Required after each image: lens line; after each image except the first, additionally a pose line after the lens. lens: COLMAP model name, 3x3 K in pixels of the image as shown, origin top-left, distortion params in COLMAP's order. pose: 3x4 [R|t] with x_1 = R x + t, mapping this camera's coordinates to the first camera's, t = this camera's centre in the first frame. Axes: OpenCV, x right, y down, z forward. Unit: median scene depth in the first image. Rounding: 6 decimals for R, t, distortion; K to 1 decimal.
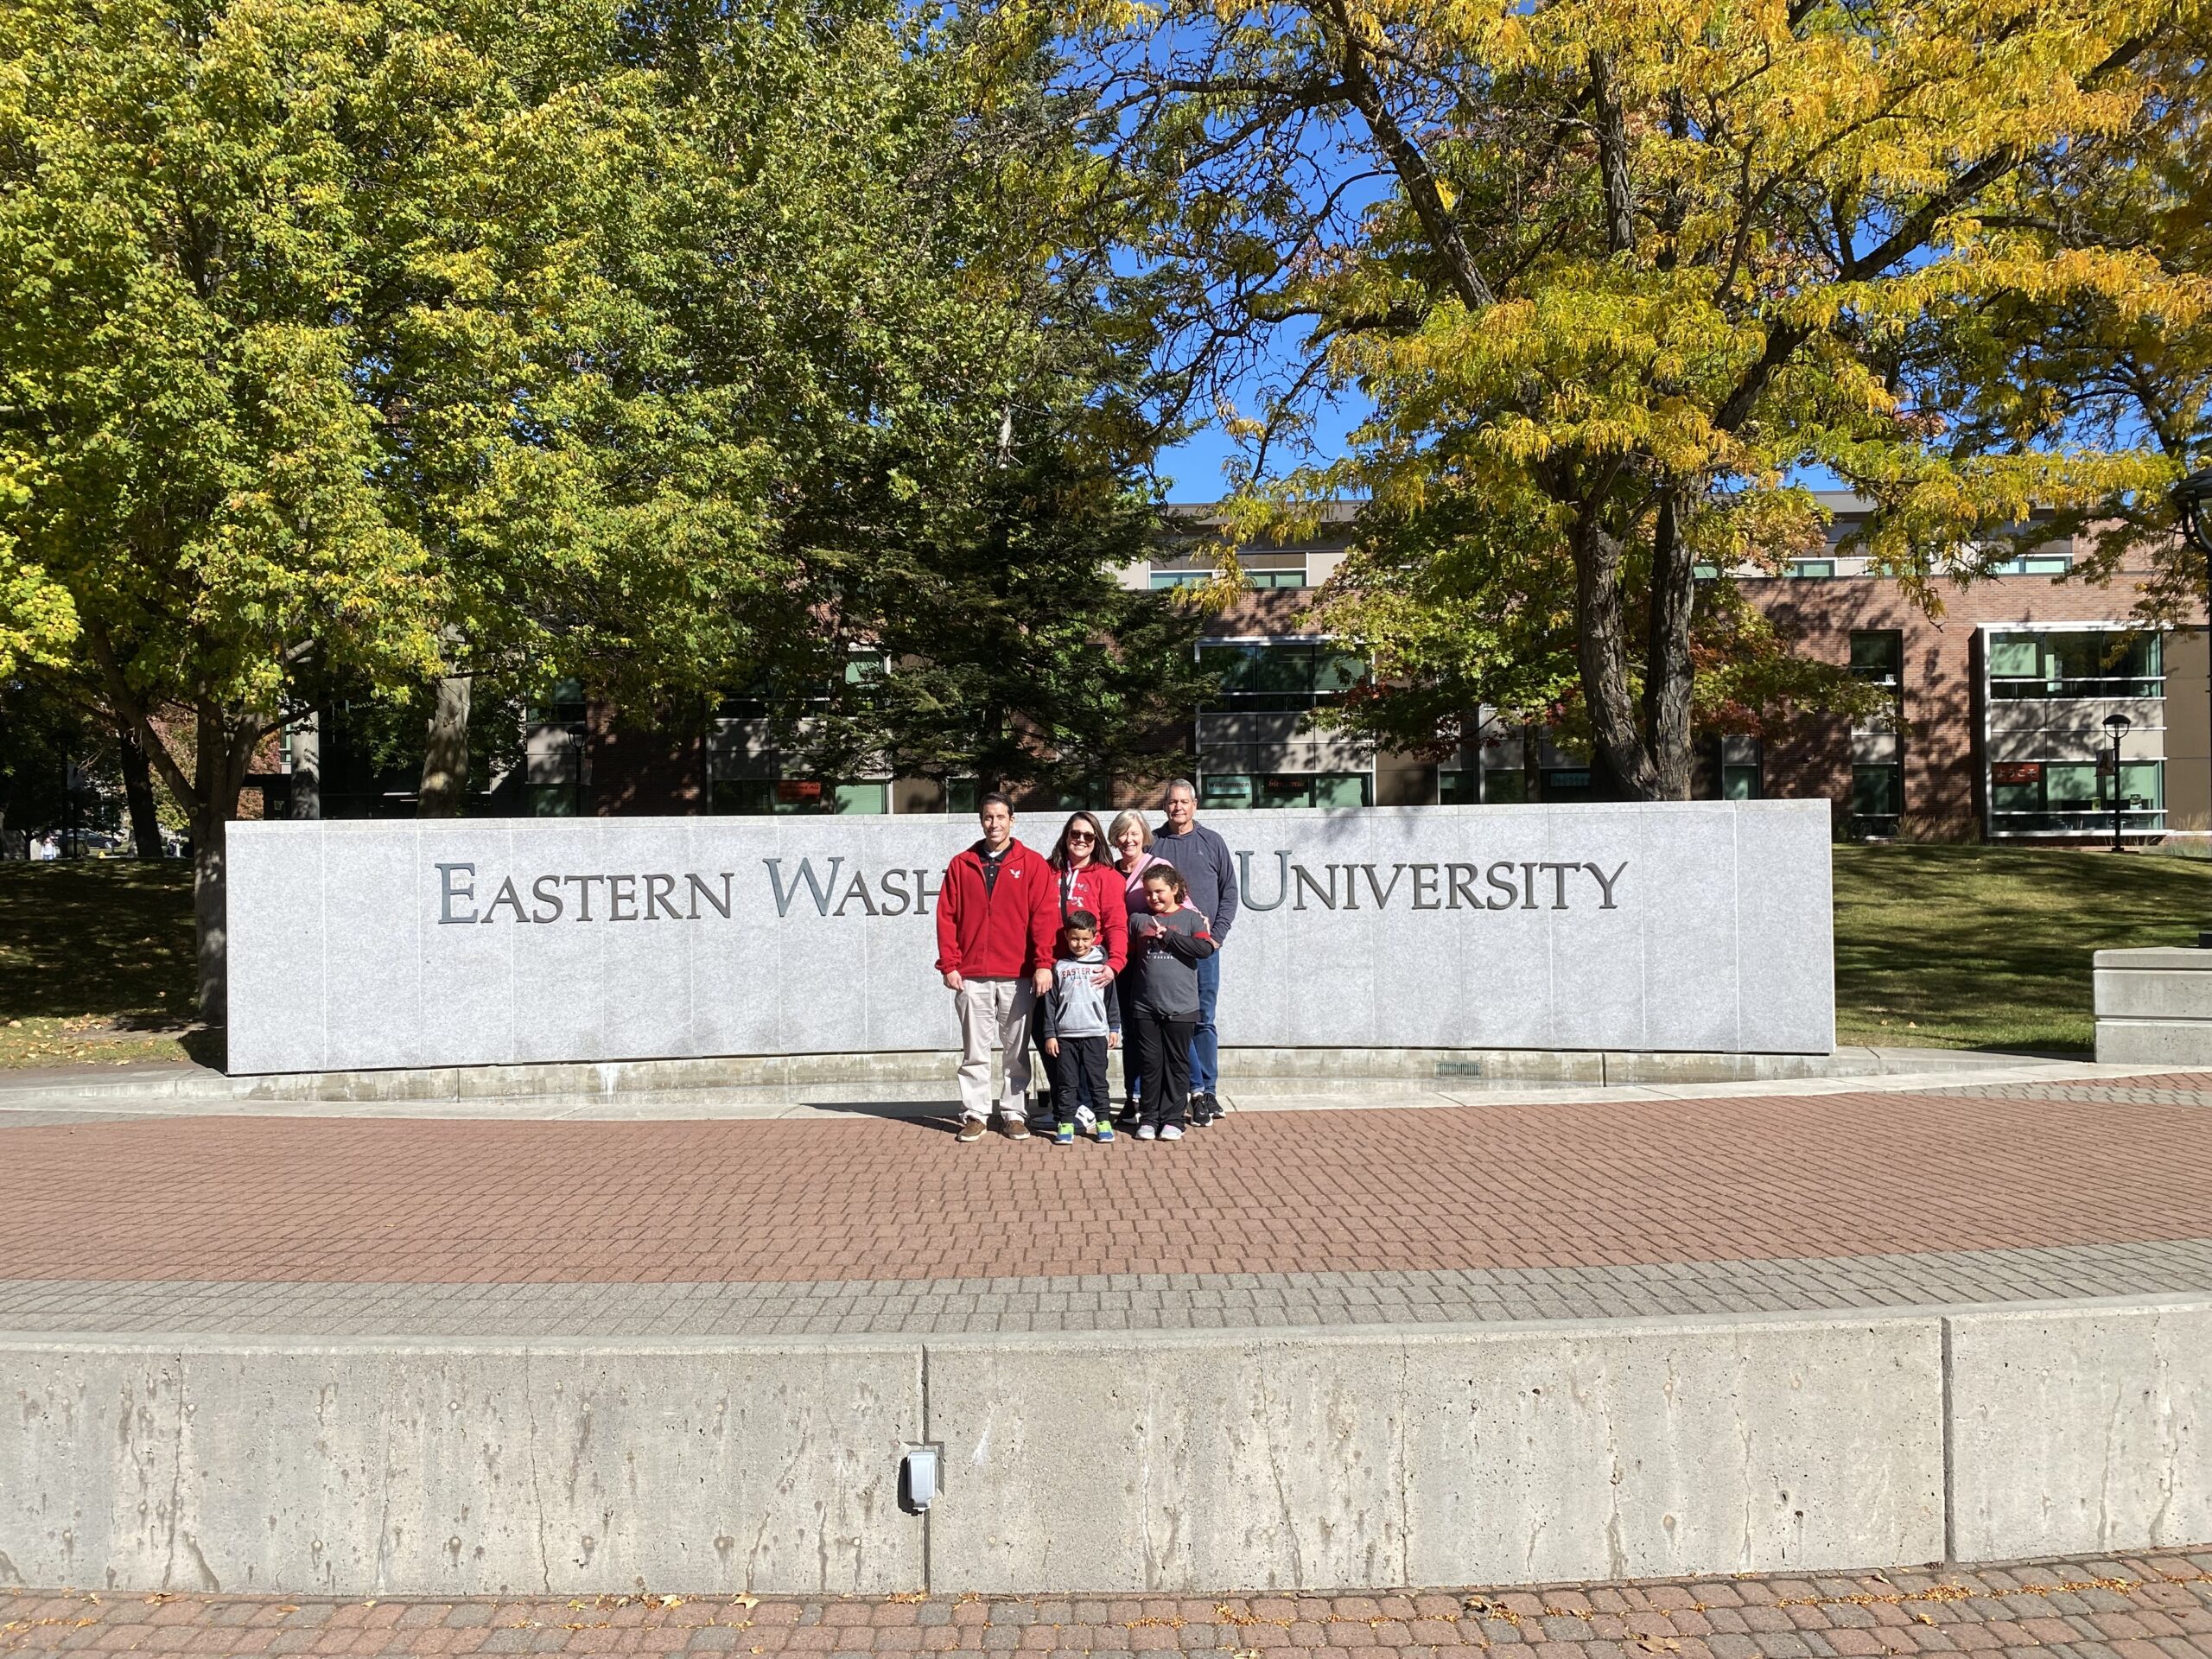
lens RADIAL K [[1666.9, 0, 1104.6], [0, 1666.9, 825.2], [0, 0, 1]] dist [0.030414, -0.001061]
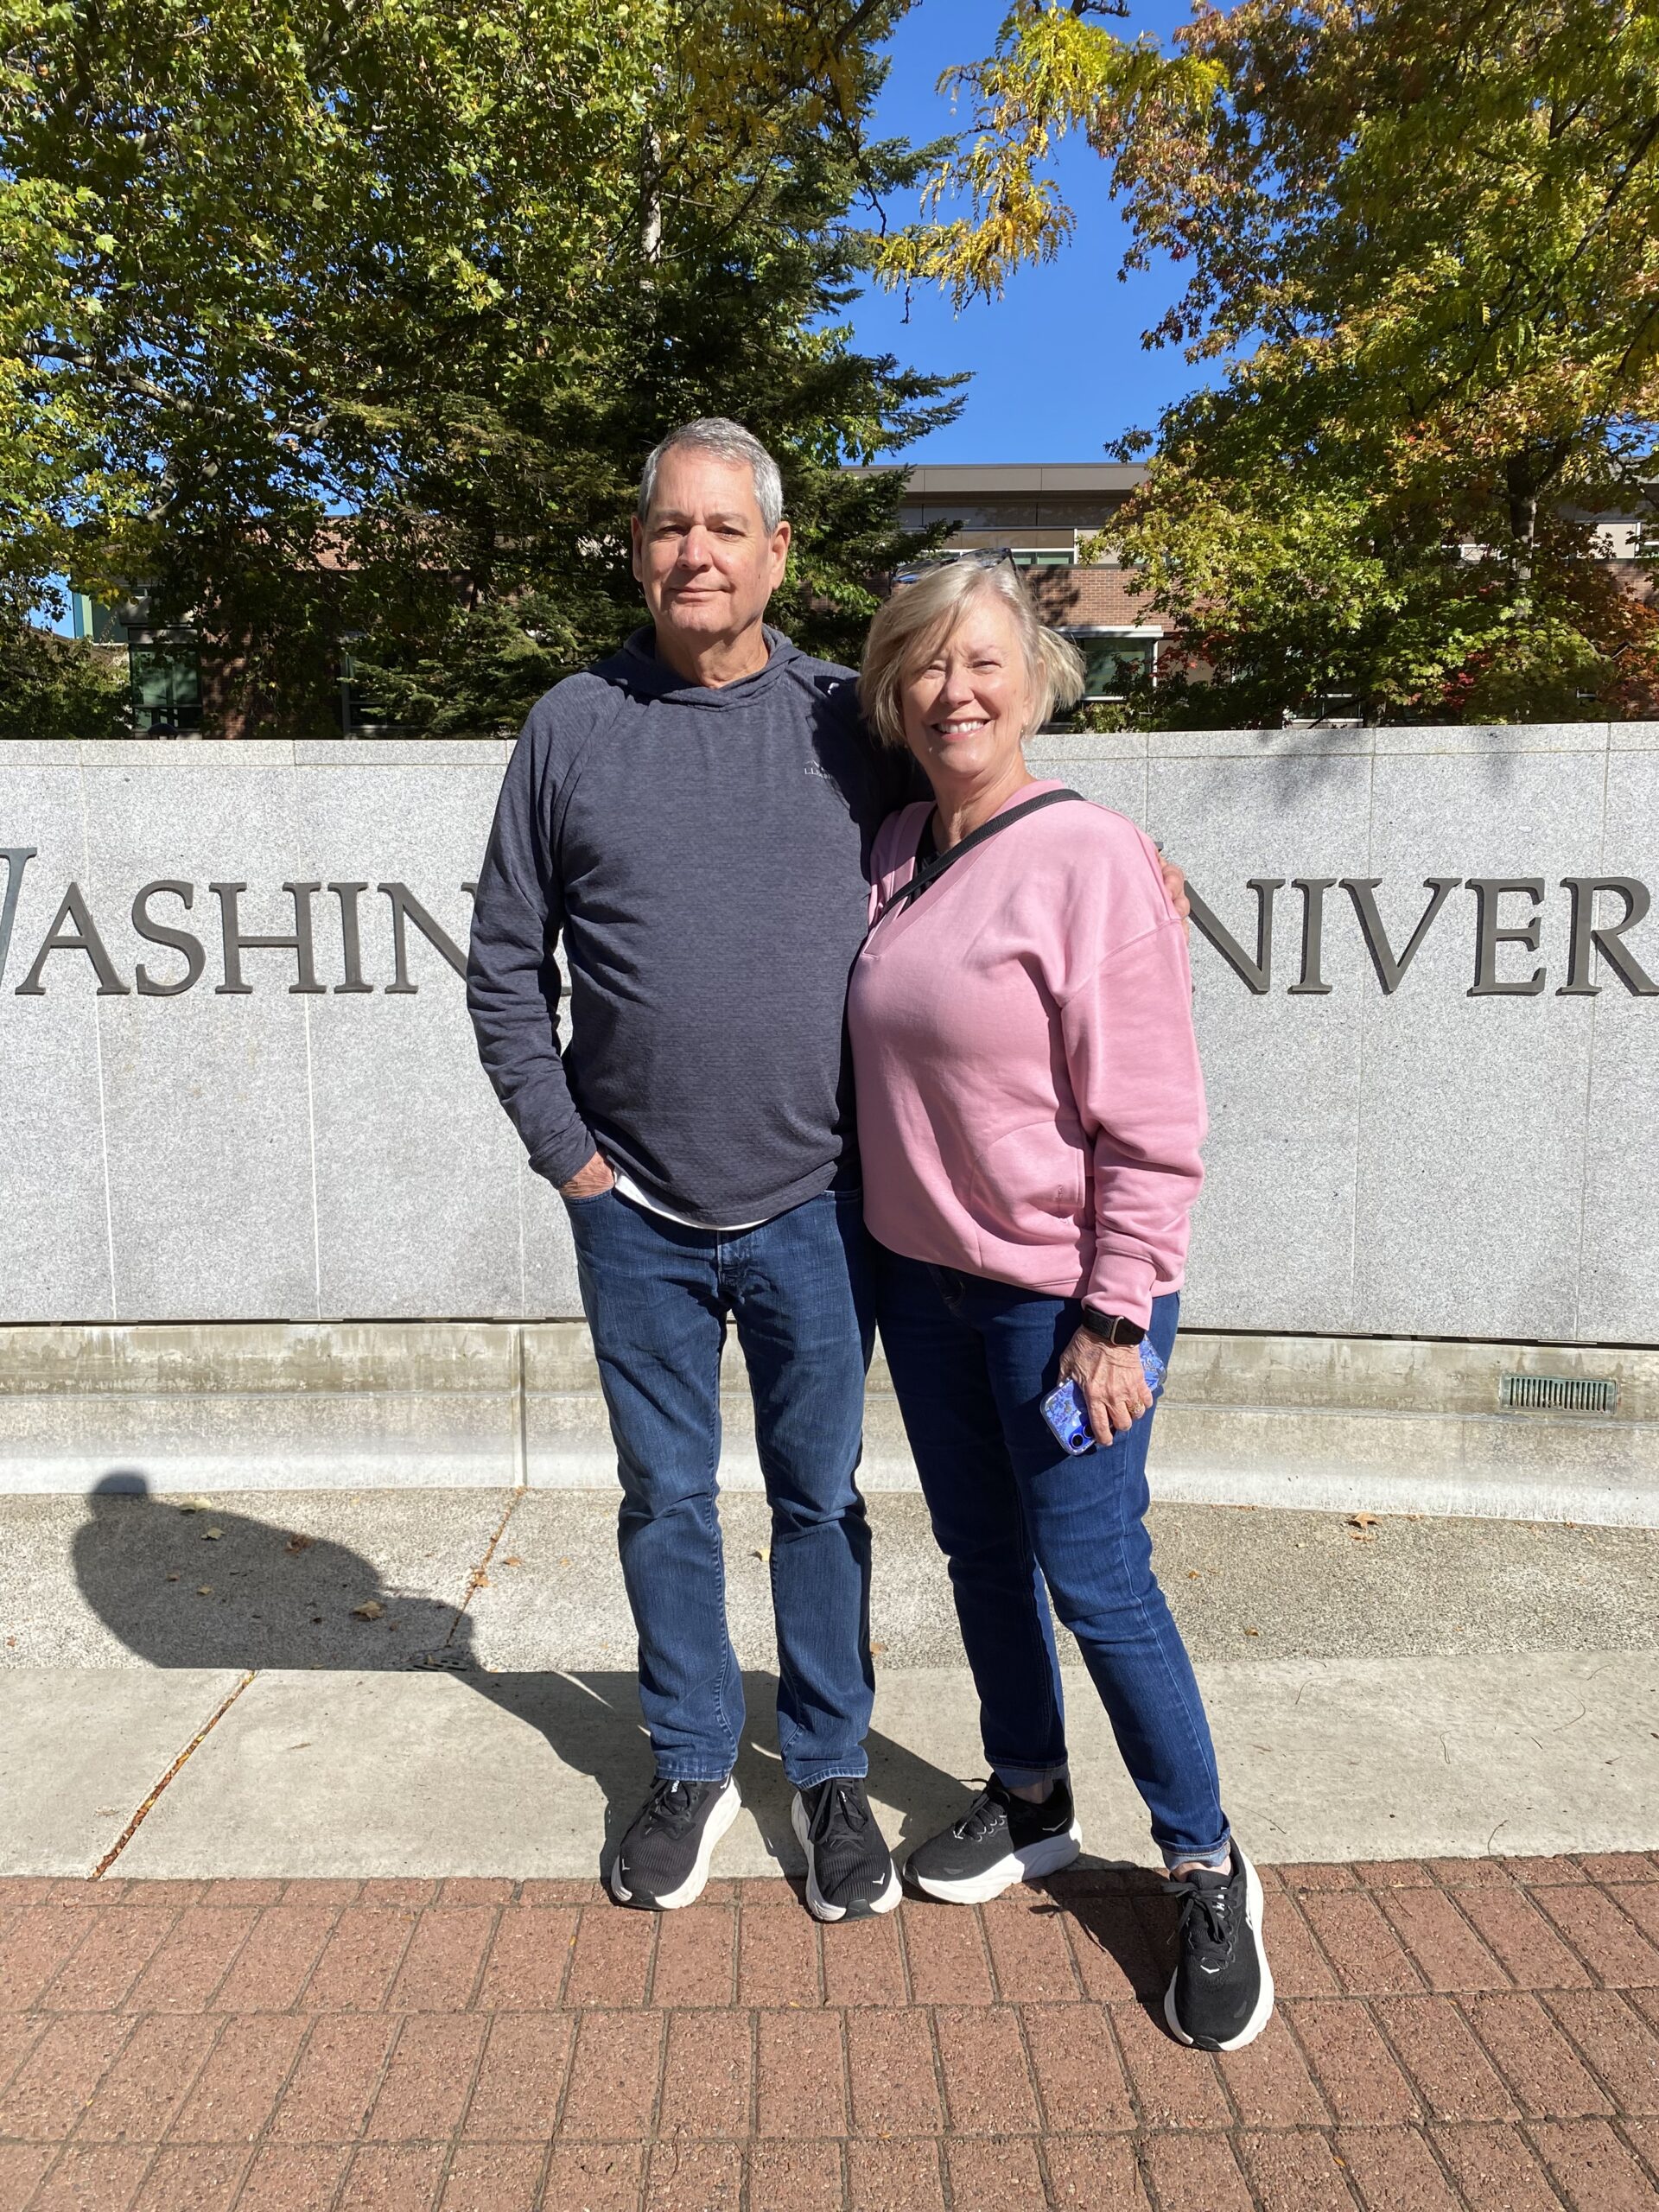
lens RADIAL K [[1666.9, 0, 820.4], [0, 1666.9, 1108.3], [0, 0, 1]] dist [0.030414, -0.001061]
pose [[0.999847, 0.012083, -0.012645, 0.037421], [-0.010193, 0.990092, 0.140051, 0.022728], [0.014212, -0.139901, 0.990064, 0.596938]]
